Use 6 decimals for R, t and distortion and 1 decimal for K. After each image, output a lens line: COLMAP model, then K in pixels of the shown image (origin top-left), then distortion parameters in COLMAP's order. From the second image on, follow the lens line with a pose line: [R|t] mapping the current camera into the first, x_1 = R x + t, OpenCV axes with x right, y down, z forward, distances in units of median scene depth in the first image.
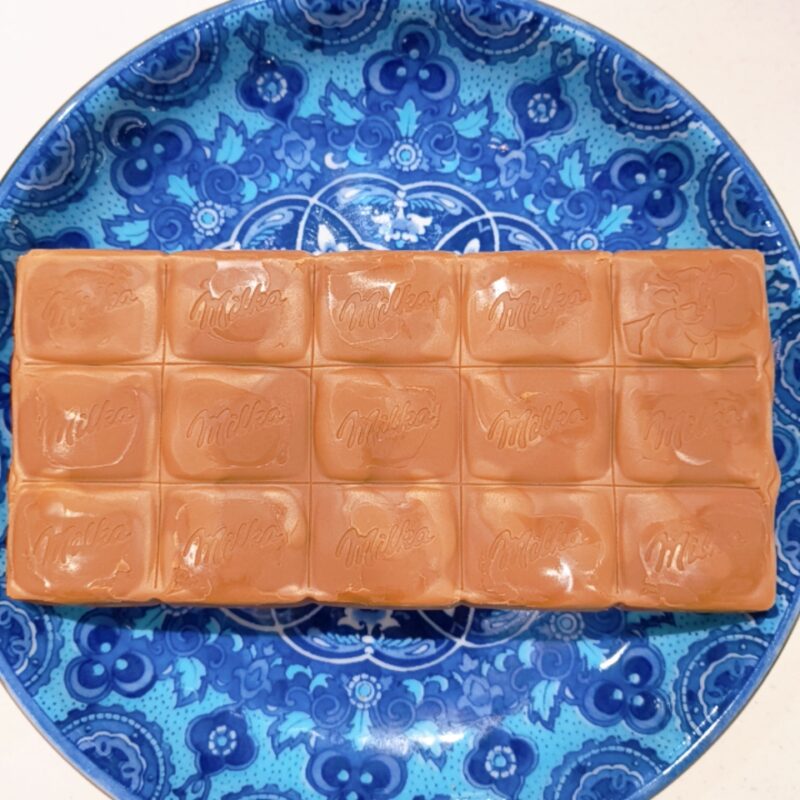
lens RADIAL K [[885.8, 0, 400.0], [0, 885.8, 400.0], [0, 0, 1]] dist [0.011231, -0.207332]
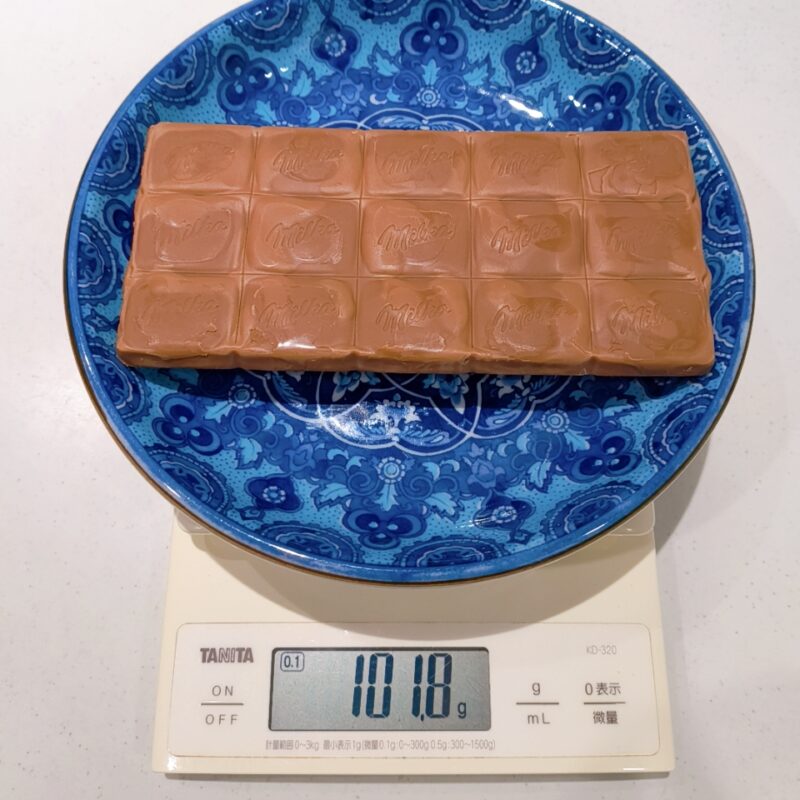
lens RADIAL K [[885.8, 0, 400.0], [0, 885.8, 400.0], [0, 0, 1]] dist [0.011231, -0.207332]
pose [[0.999696, 0.022379, 0.010370, -0.043889], [-0.018621, 0.960485, -0.277708, 0.590207], [-0.016175, 0.277430, 0.960610, -0.204117]]
